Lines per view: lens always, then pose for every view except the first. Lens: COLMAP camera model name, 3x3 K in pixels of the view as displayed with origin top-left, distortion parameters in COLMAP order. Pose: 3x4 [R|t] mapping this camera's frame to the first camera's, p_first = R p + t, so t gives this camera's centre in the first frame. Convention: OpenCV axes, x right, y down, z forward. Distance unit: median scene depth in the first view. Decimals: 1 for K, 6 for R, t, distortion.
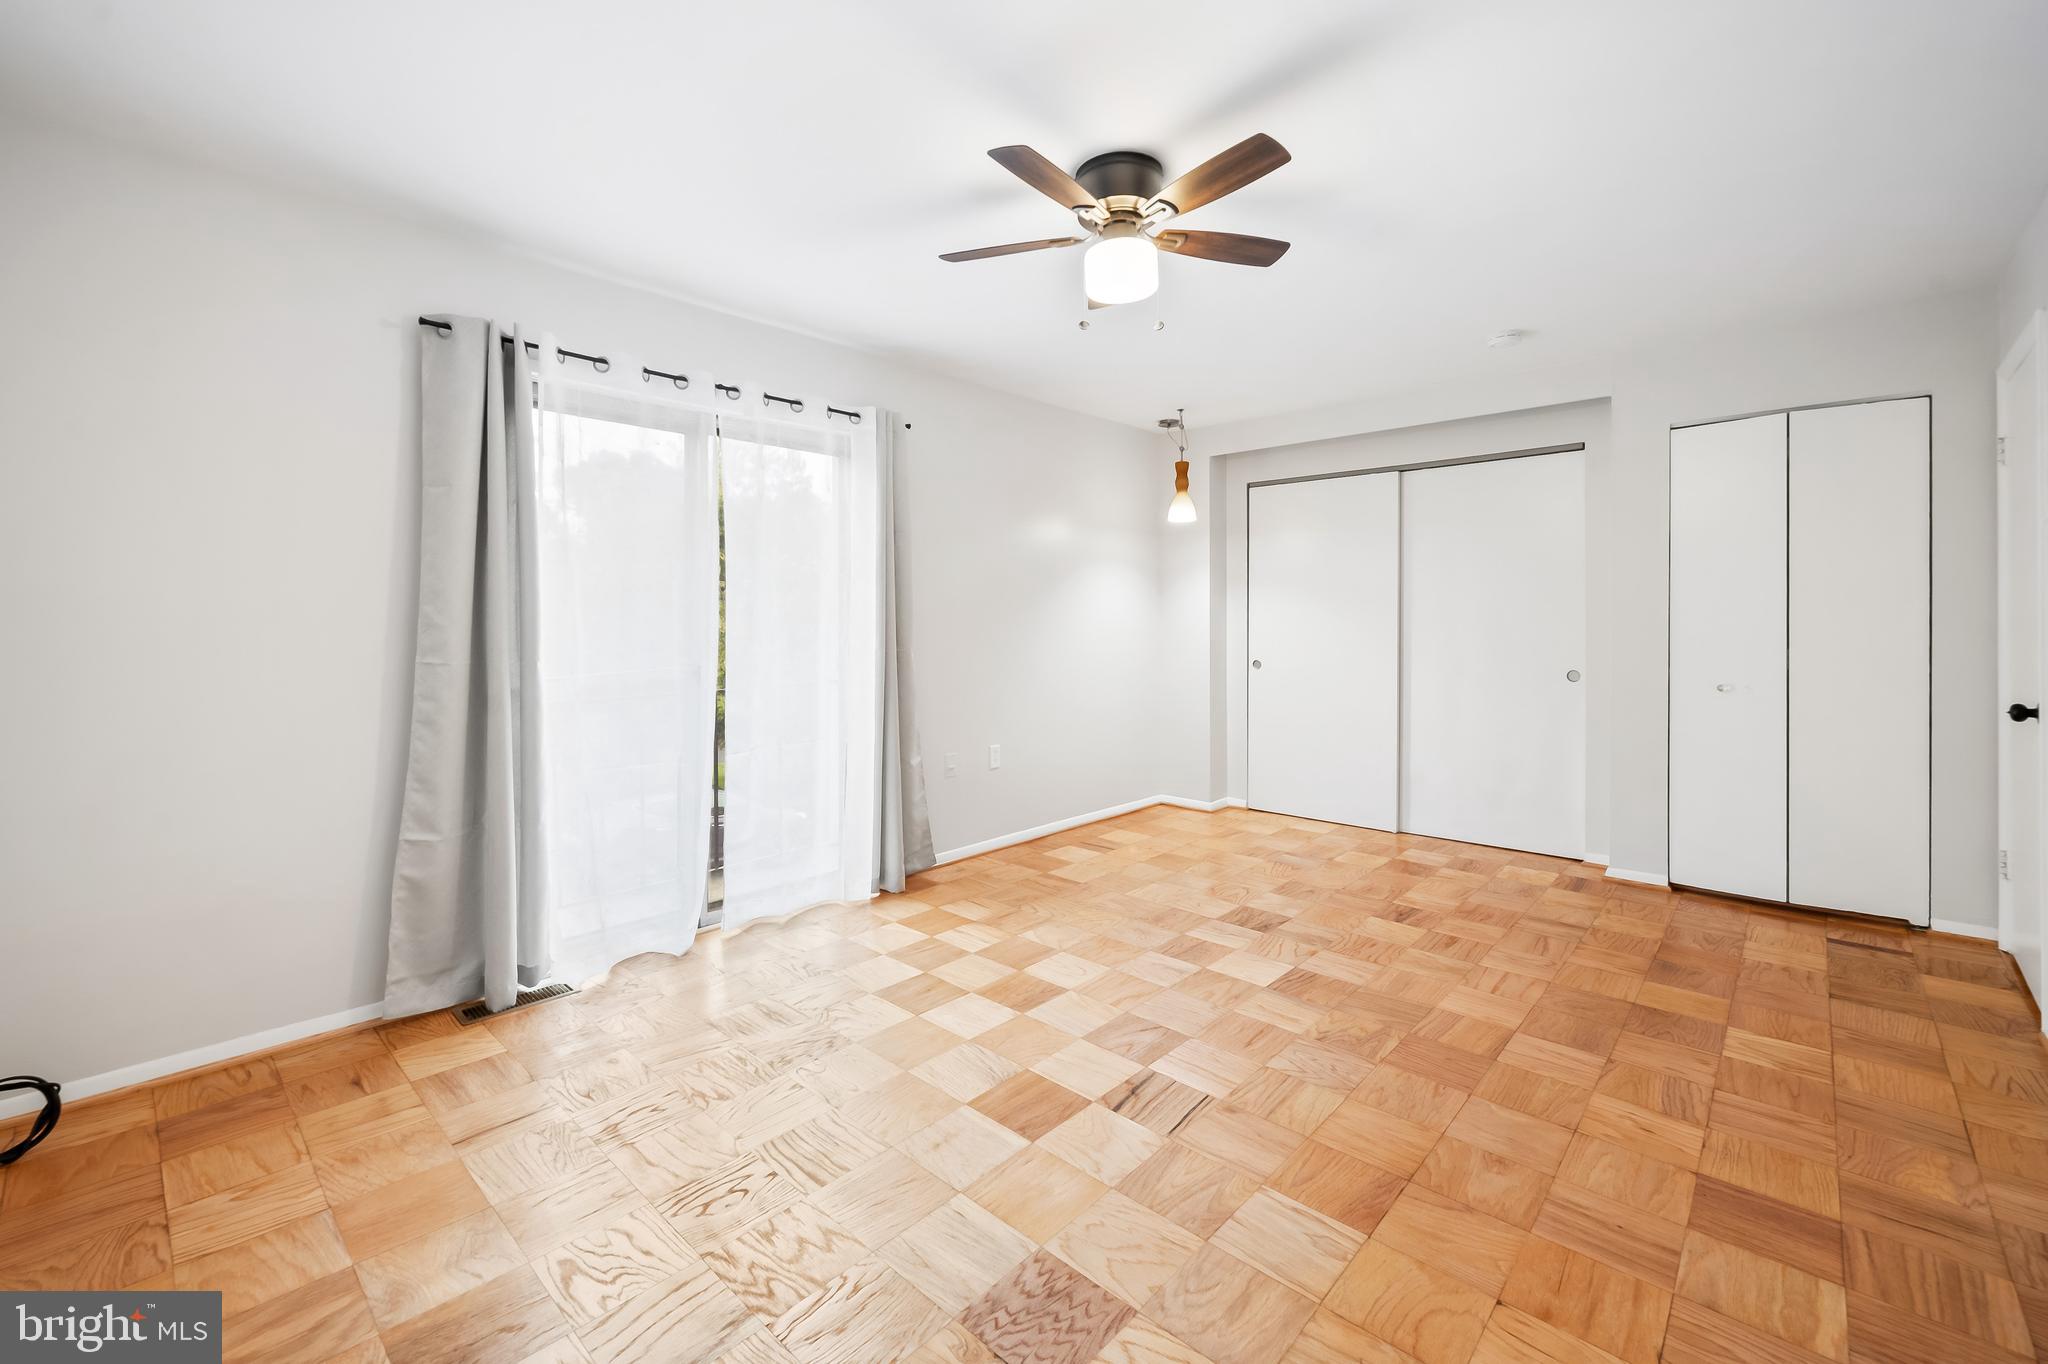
lens RADIAL K [[858.3, 0, 1025.4], [0, 858.3, 617.1], [0, 0, 1]] dist [0.000726, 0.000945]
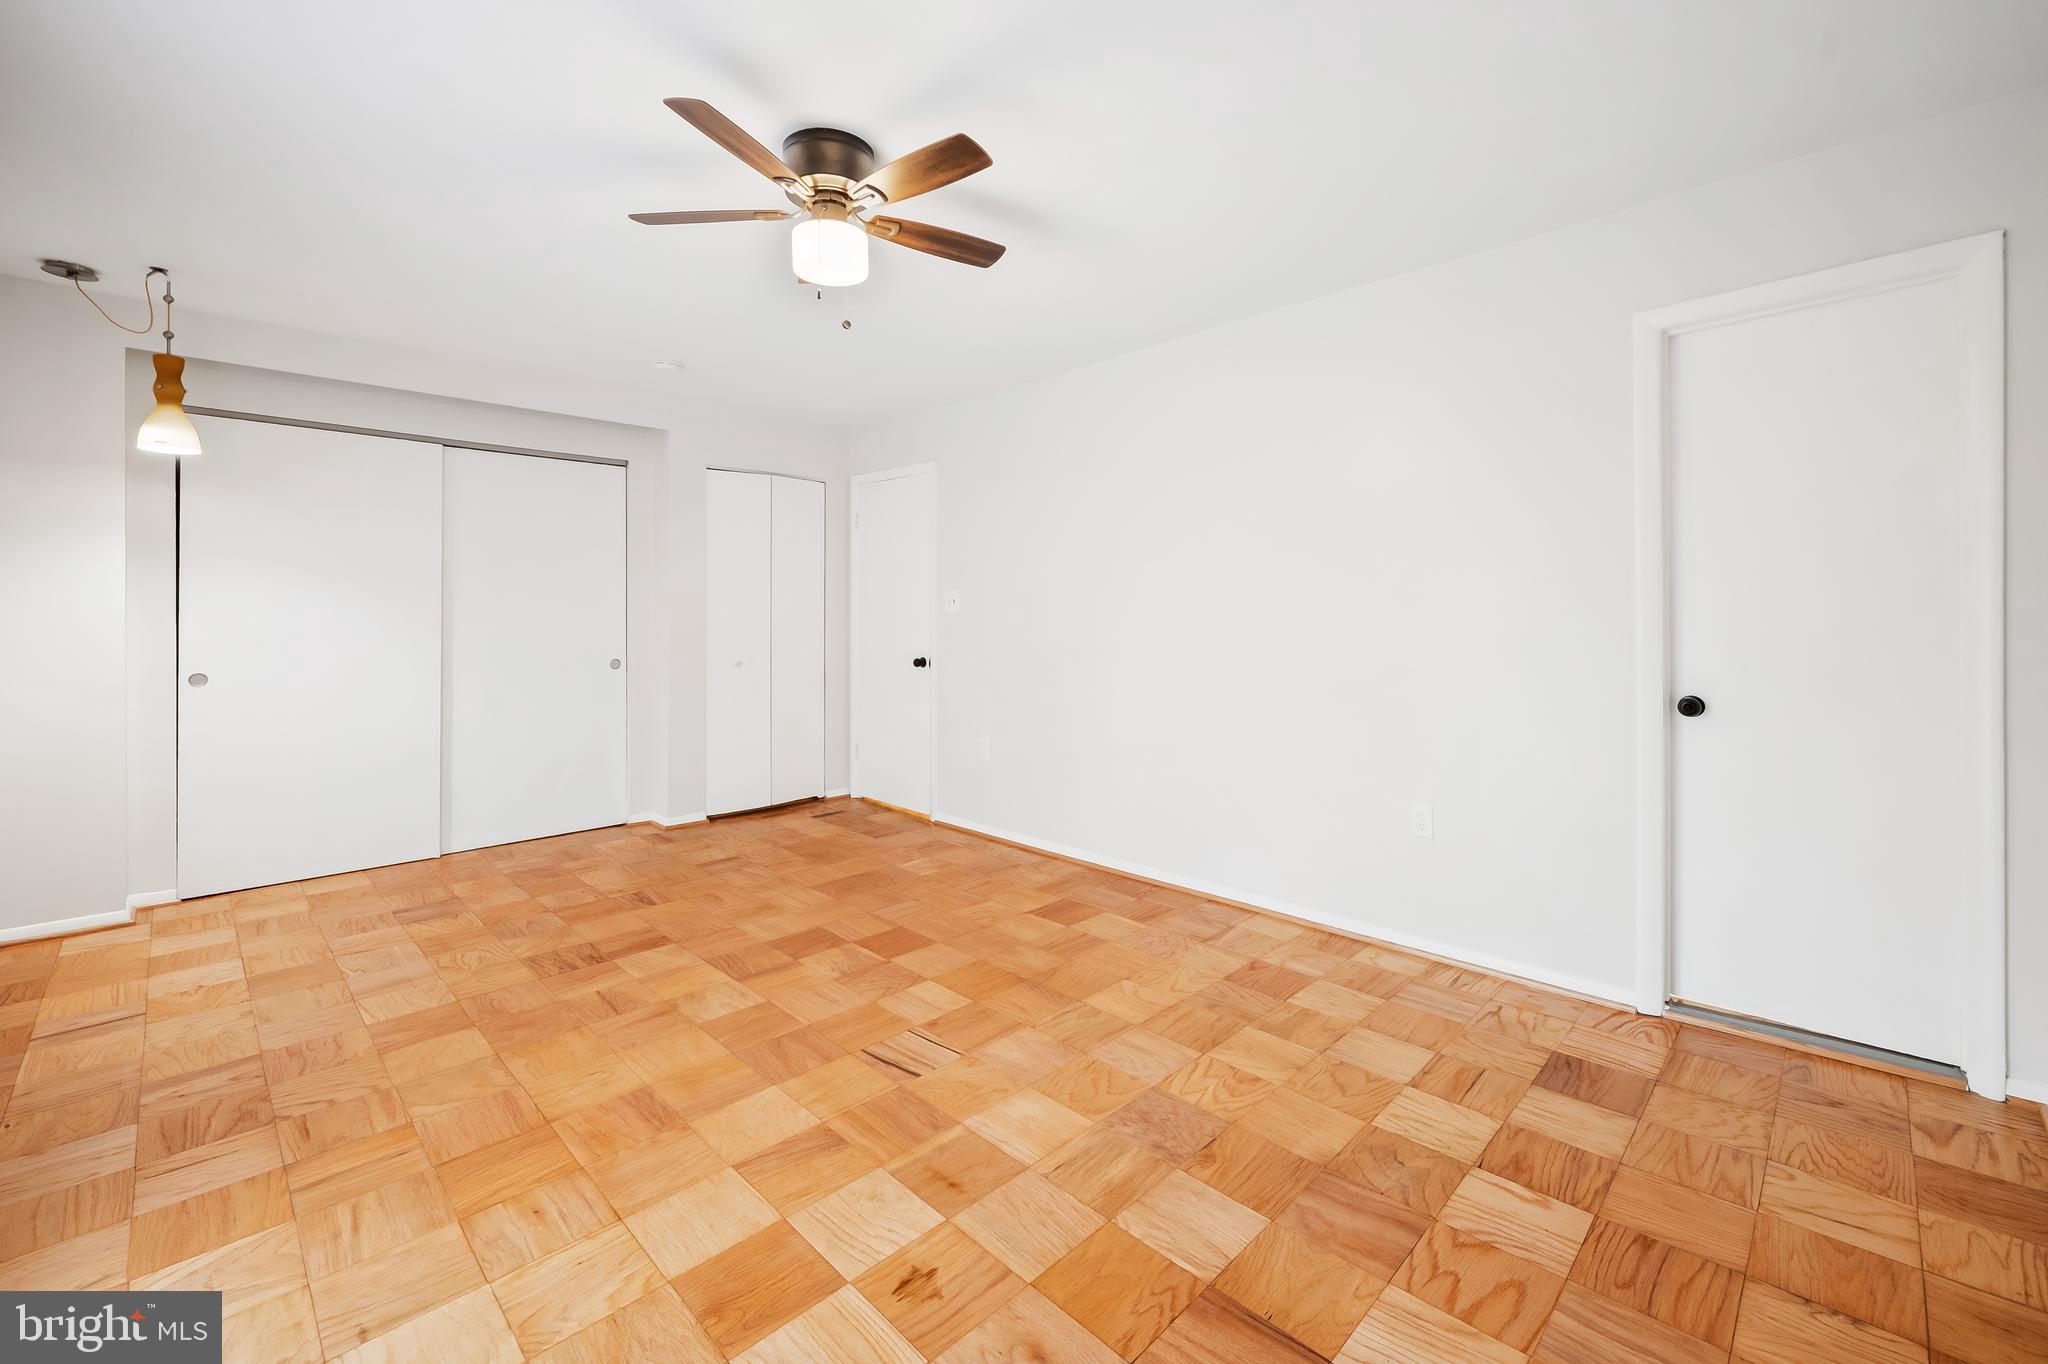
lens RADIAL K [[858.3, 0, 1025.4], [0, 858.3, 617.1], [0, 0, 1]] dist [0.000726, 0.000945]
pose [[0.033203, 0.000927, 0.999448, -0.920287], [-0.005926, 0.999982, -0.000731, 0.007587], [-0.999431, -0.005899, 0.033208, 0.808427]]
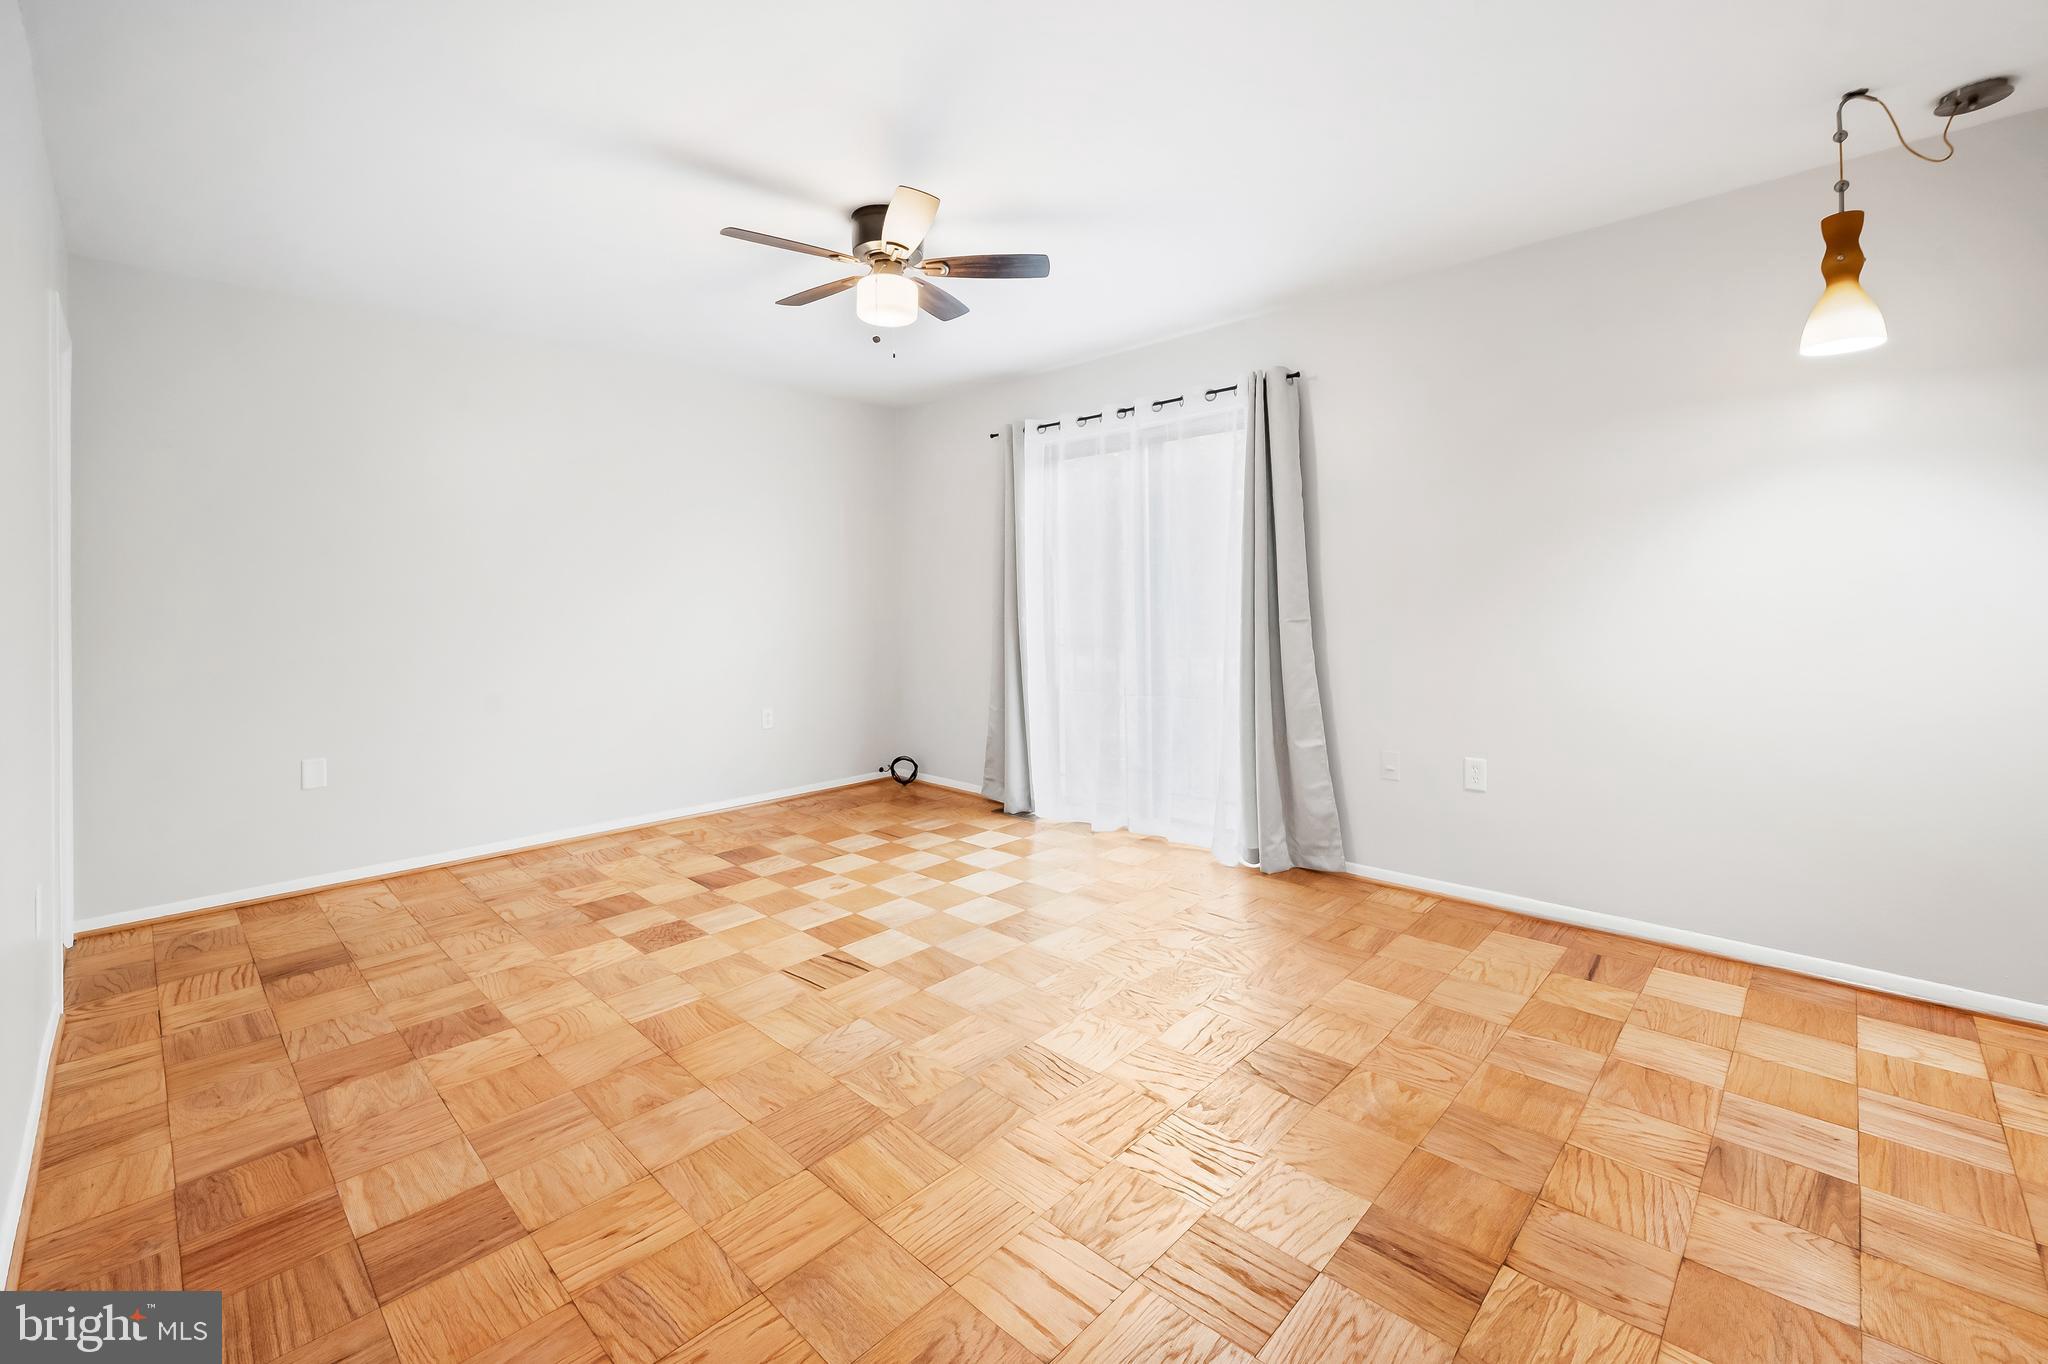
lens RADIAL K [[850.6, 0, 1029.1], [0, 850.6, 605.0], [0, 0, 1]] dist [-0.000227, 0.000034]
pose [[-0.014406, 0.010022, -0.999846, 1.388922], [0.018599, 0.999779, 0.009754, 0.013123], [0.999723, -0.018456, -0.014590, 1.306614]]
